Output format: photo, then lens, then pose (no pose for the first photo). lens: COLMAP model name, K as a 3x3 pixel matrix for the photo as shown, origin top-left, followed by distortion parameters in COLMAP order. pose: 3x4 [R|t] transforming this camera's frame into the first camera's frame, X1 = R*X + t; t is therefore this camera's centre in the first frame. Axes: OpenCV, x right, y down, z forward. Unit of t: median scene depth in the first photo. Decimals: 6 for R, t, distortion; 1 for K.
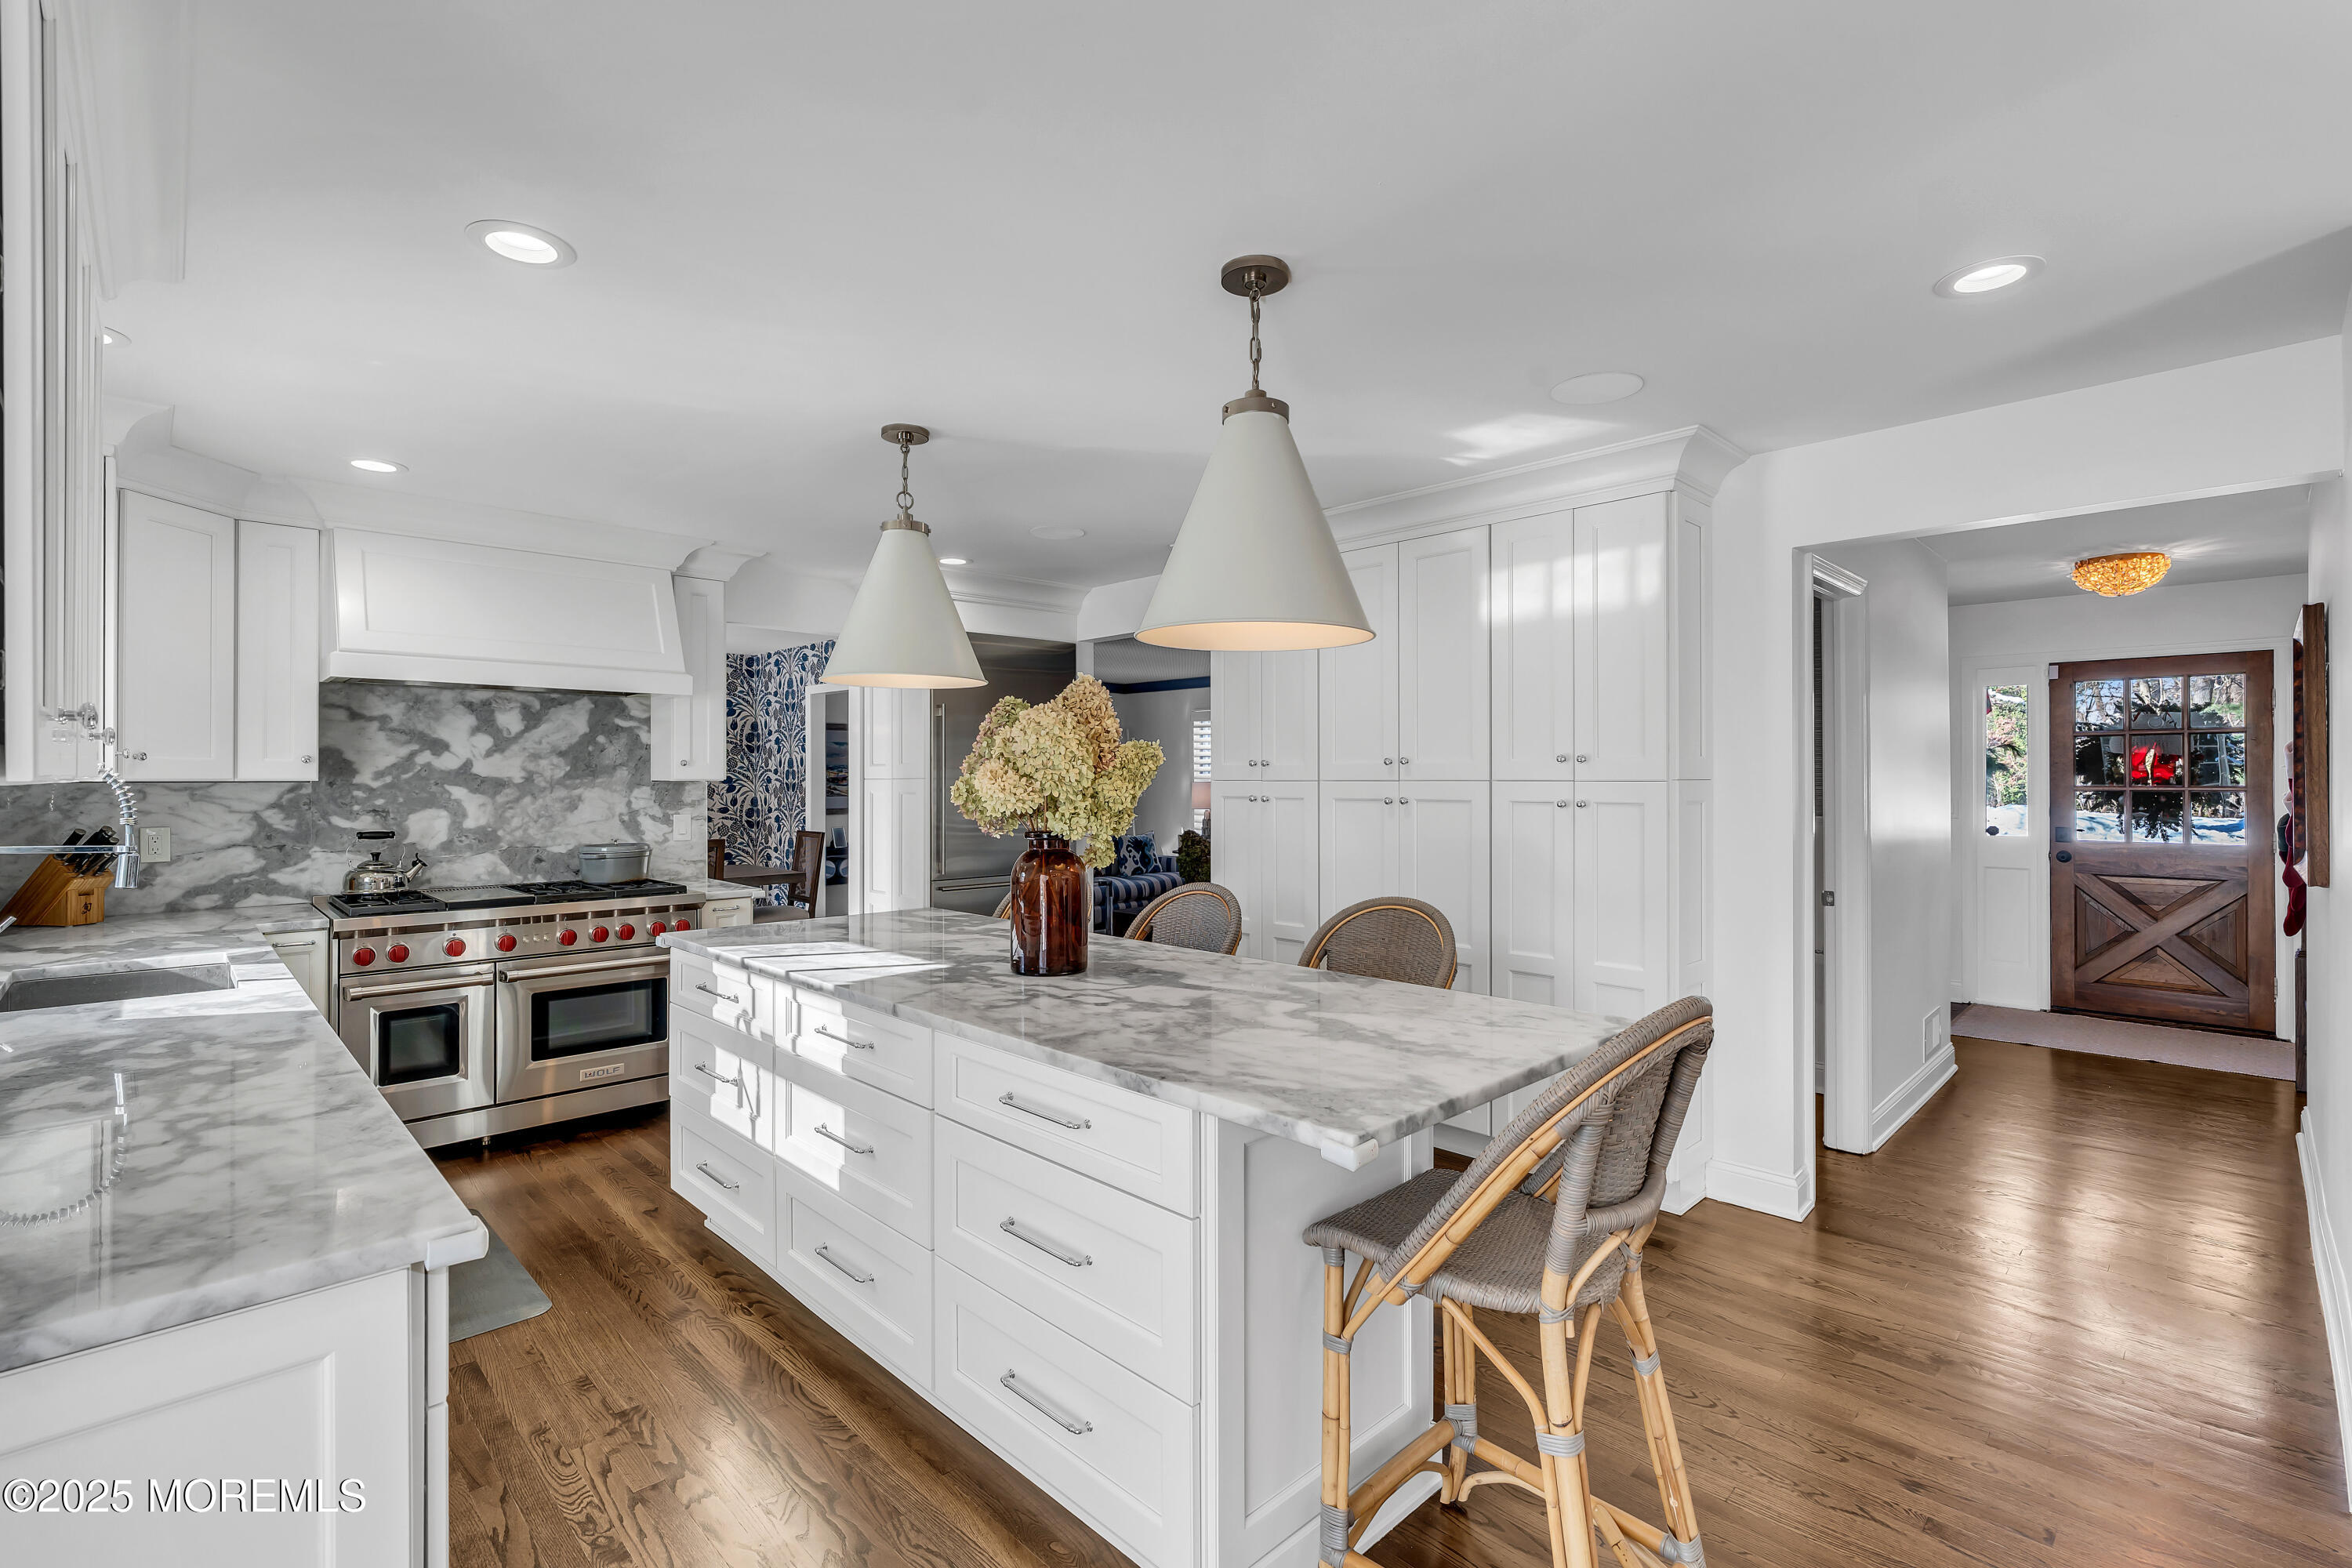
lens RADIAL K [[1051.6, 0, 1172.4], [0, 1051.6, 772.8], [0, 0, 1]] dist [-0.001826, -0.000162]
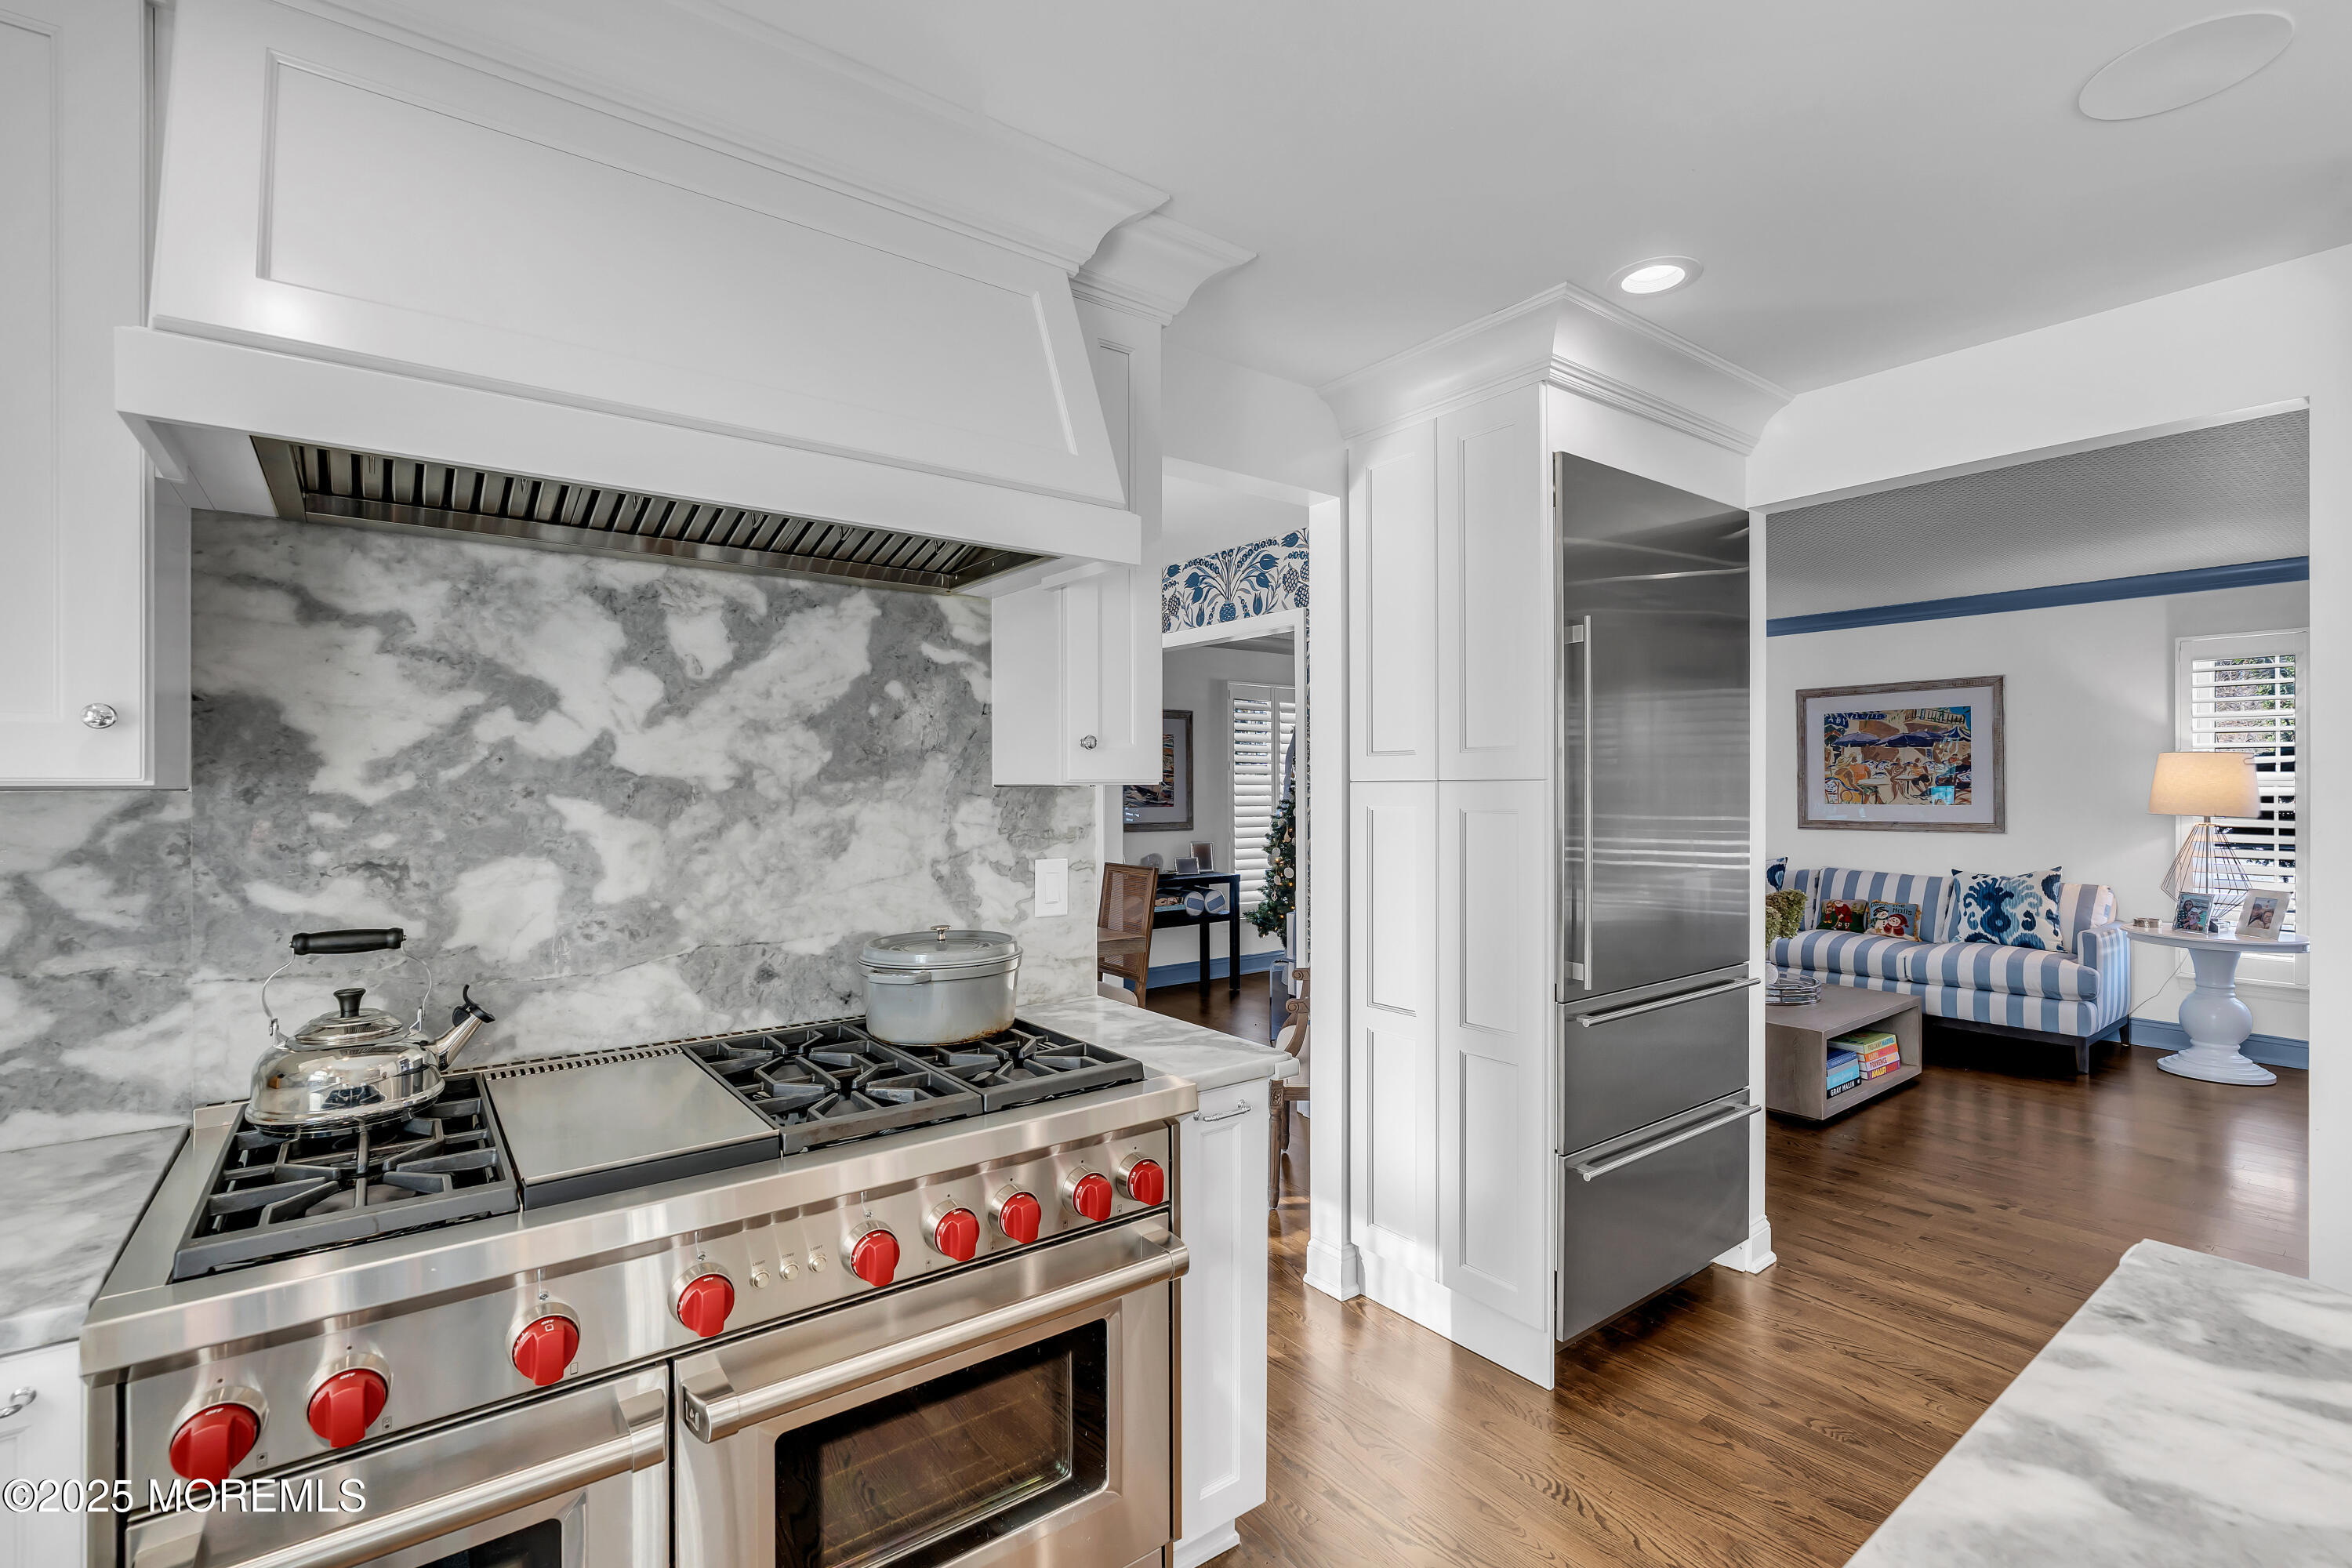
lens RADIAL K [[1053.1, 0, 1176.0], [0, 1053.1, 784.0], [0, 0, 1]] dist [-0.004052, 0.000723]
pose [[0.992523, -0.000749, -0.122055, -0.403304], [0.001564, 0.999977, 0.006582, 0.004699], [0.122047, -0.006724, 0.992502, 0.625732]]
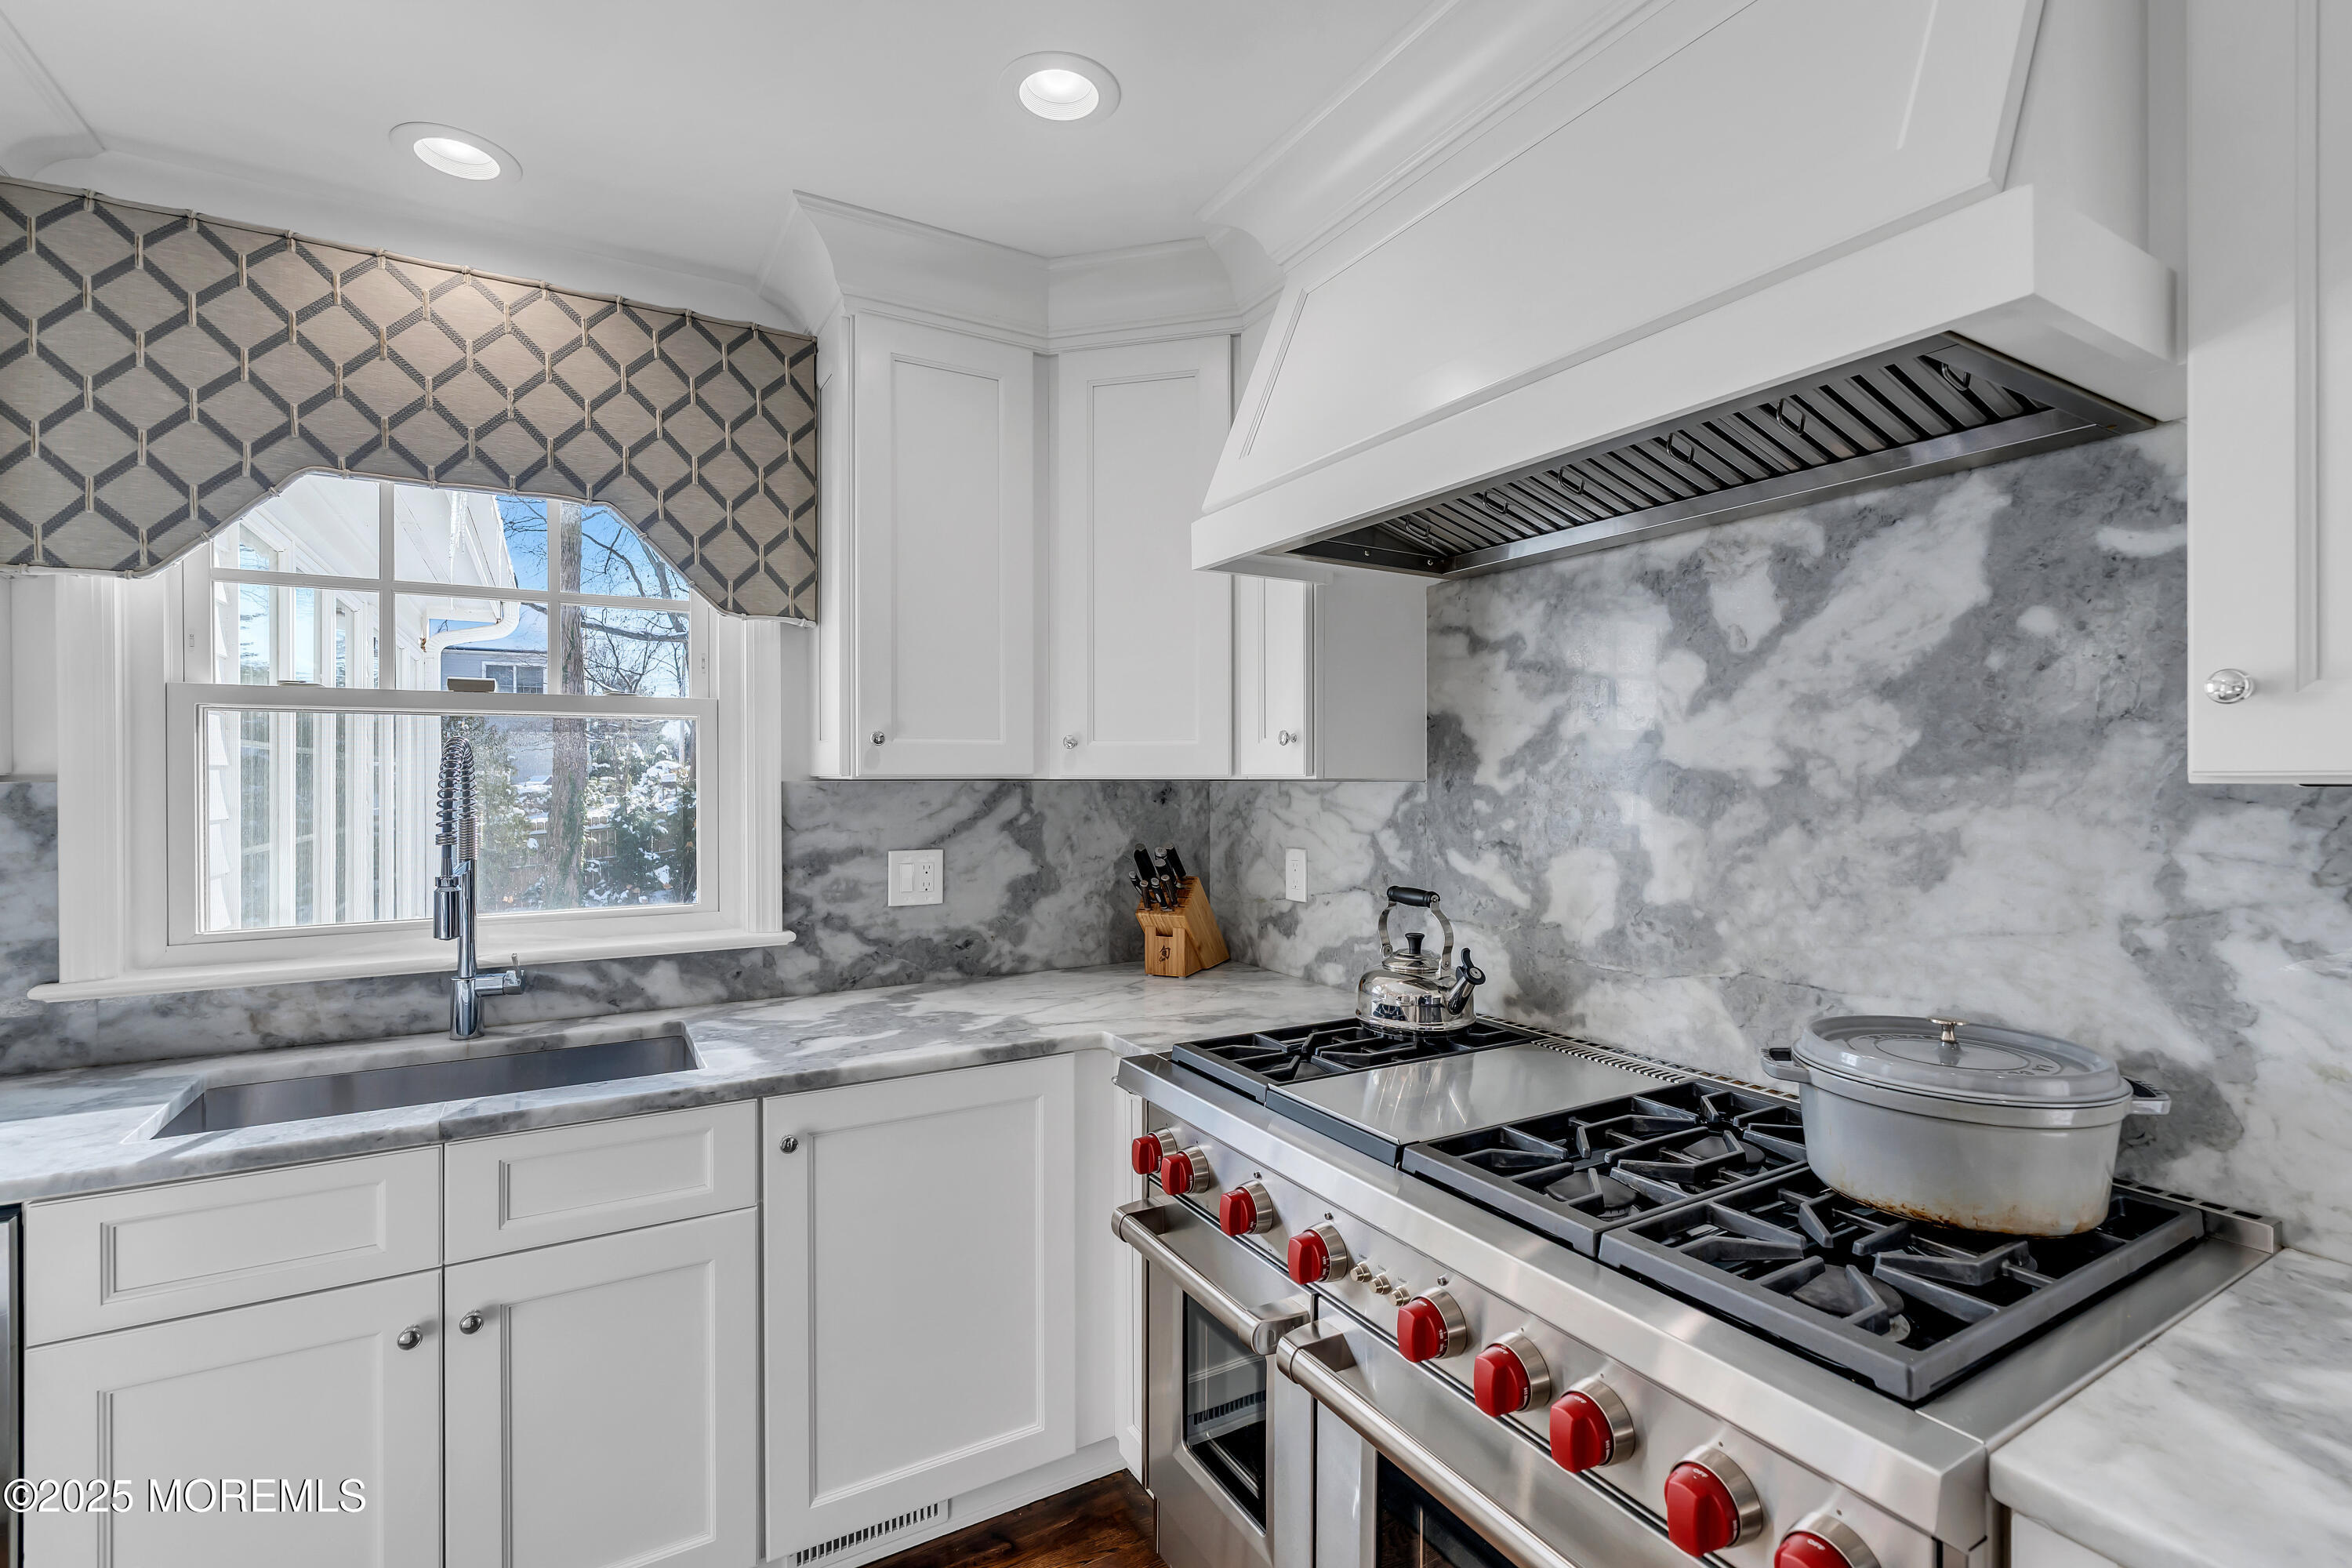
lens RADIAL K [[1053.1, 0, 1176.0], [0, 1053.1, 784.0], [0, 0, 1]] dist [-0.004052, 0.000723]
pose [[-0.240065, 0.008063, -0.970723, -0.258043], [0.007945, 0.999948, 0.006341, 0.005356], [0.970724, -0.006191, -0.240117, 0.919544]]
